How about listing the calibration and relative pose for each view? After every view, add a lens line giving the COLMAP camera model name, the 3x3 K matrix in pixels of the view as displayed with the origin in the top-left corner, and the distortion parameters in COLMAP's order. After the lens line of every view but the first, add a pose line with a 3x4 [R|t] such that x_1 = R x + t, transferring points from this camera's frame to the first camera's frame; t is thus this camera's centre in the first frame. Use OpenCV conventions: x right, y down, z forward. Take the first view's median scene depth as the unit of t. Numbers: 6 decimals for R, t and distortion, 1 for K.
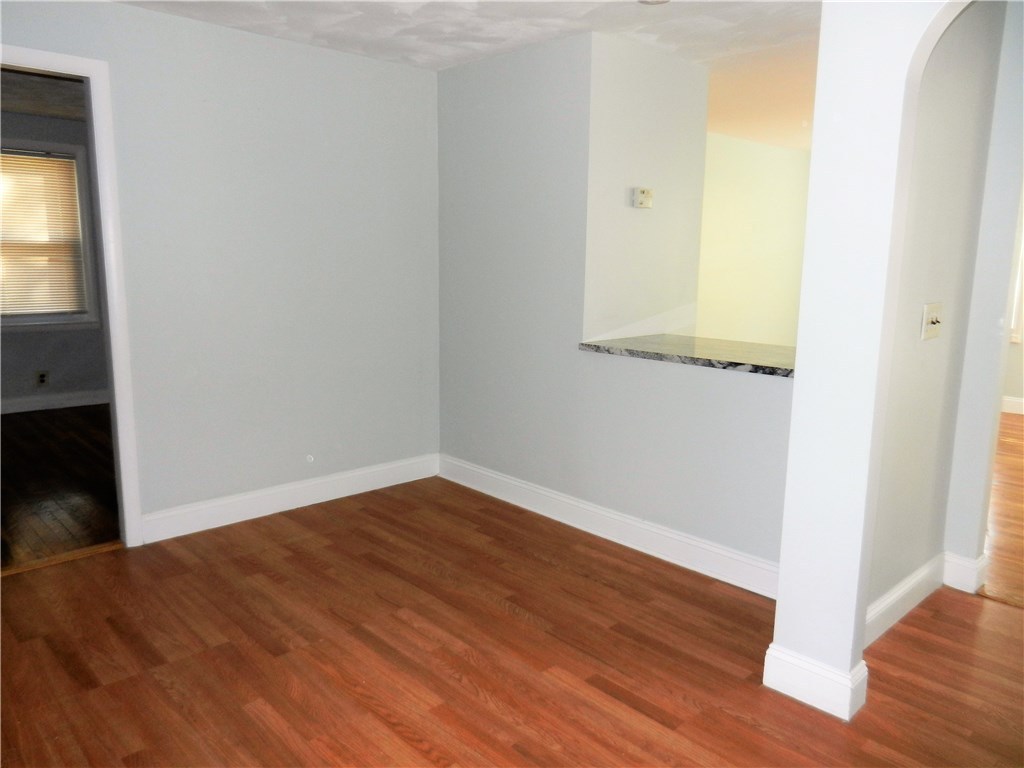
lens RADIAL K [[753.1, 0, 514.1], [0, 753.1, 374.2], [0, 0, 1]] dist [0.001107, -0.006155]
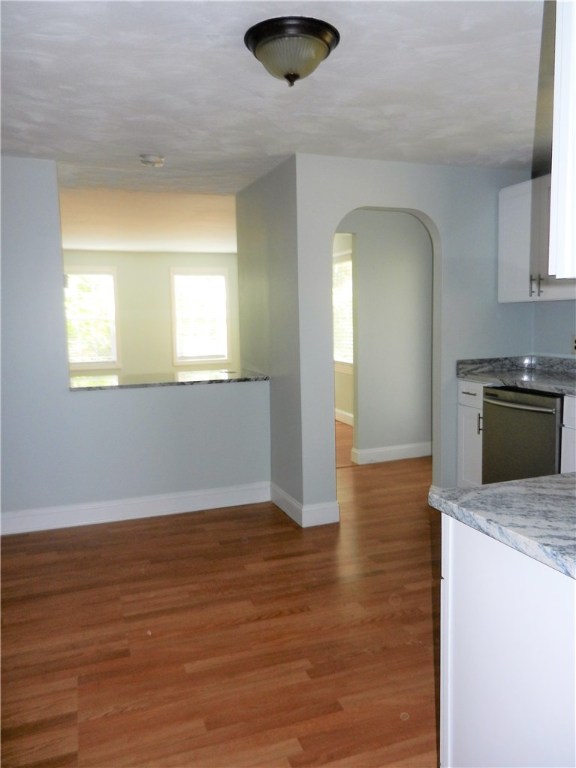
lens RADIAL K [[564.8, 0, 287.1], [0, 564.8, 386.6], [0, 0, 1]] dist [0.001107, -0.006155]
pose [[0.399651, -0.128746, 0.907581, -0.954106], [0.160139, 0.984668, 0.069164, -0.074560], [-0.902571, 0.117698, 0.414141, 0.325901]]
